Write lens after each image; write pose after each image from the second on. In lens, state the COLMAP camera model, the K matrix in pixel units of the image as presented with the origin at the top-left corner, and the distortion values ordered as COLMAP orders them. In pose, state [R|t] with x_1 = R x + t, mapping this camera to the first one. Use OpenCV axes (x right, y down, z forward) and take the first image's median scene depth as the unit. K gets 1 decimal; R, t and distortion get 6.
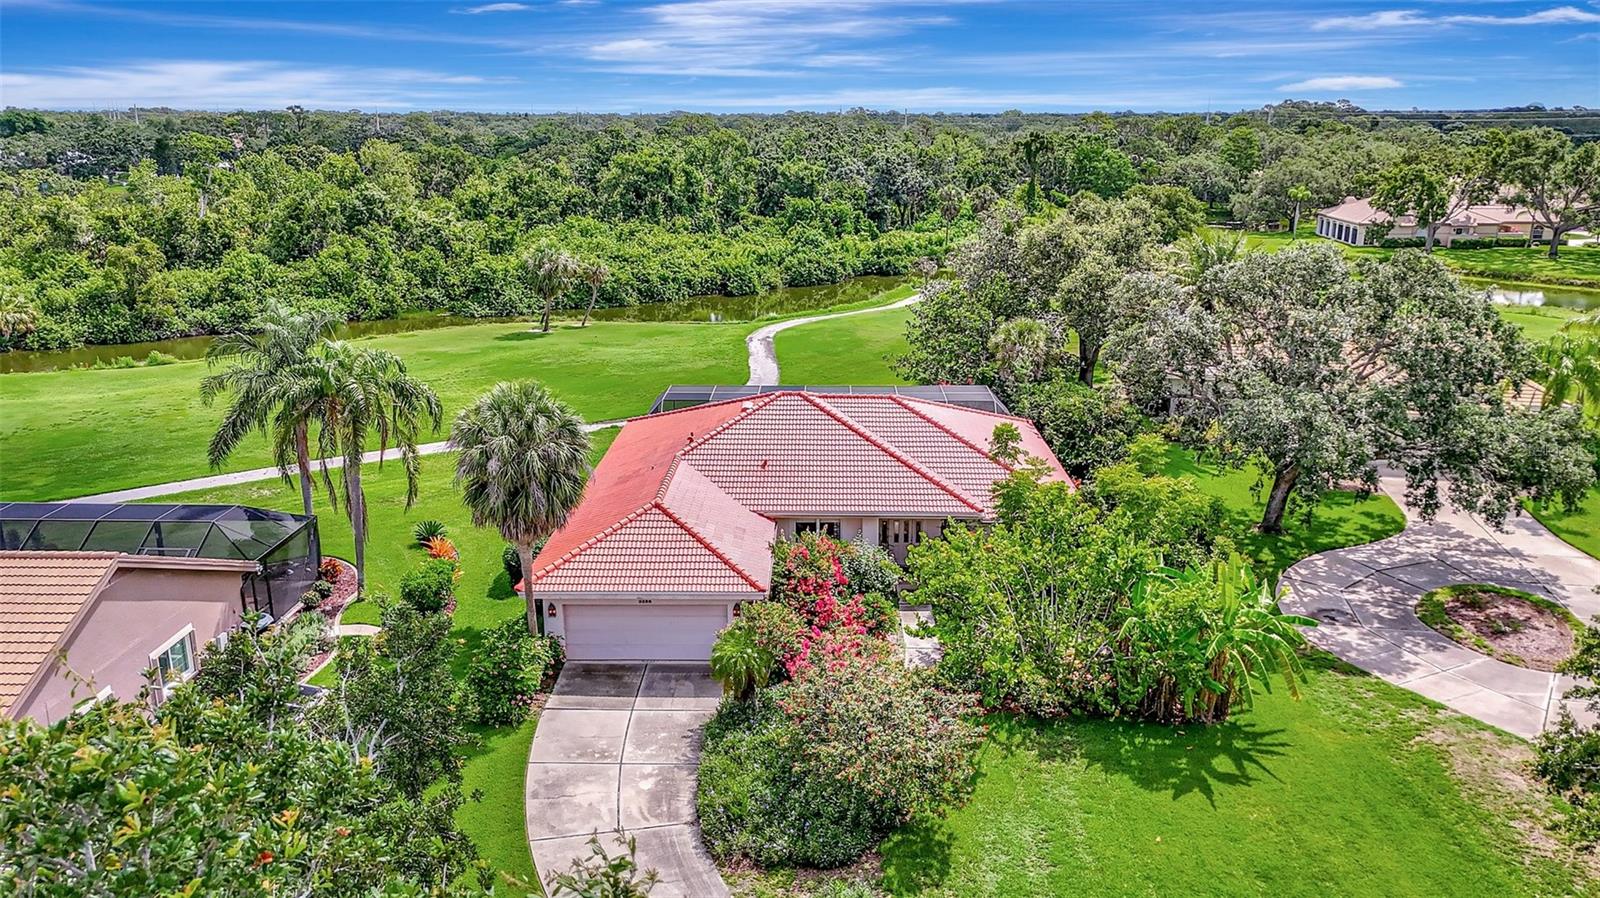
lens RADIAL K [[1172.5, 0, 800.0], [0, 1172.5, 449.0], [0, 0, 1]] dist [0.010638, 0.002042]
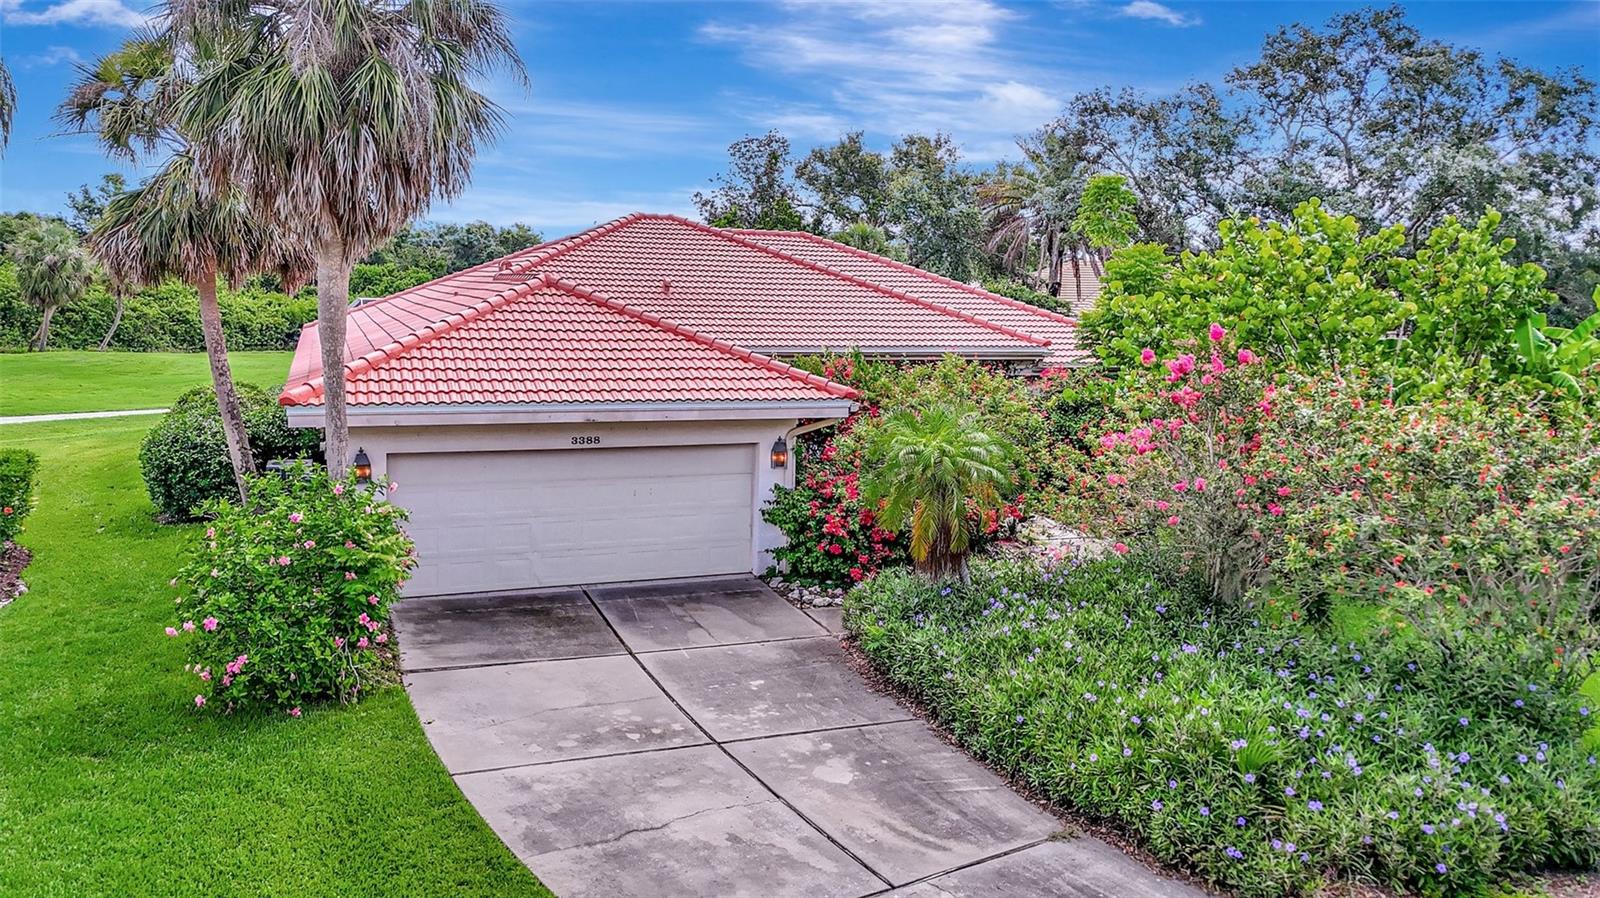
lens RADIAL K [[1172.5, 0, 800.0], [0, 1172.5, 449.0], [0, 0, 1]] dist [0.010638, 0.002042]
pose [[0.917173, -0.015362, 0.398193, -0.274256], [0.069060, 0.990264, -0.120864, 0.224884], [-0.392460, 0.138352, 0.909304, 0.650492]]
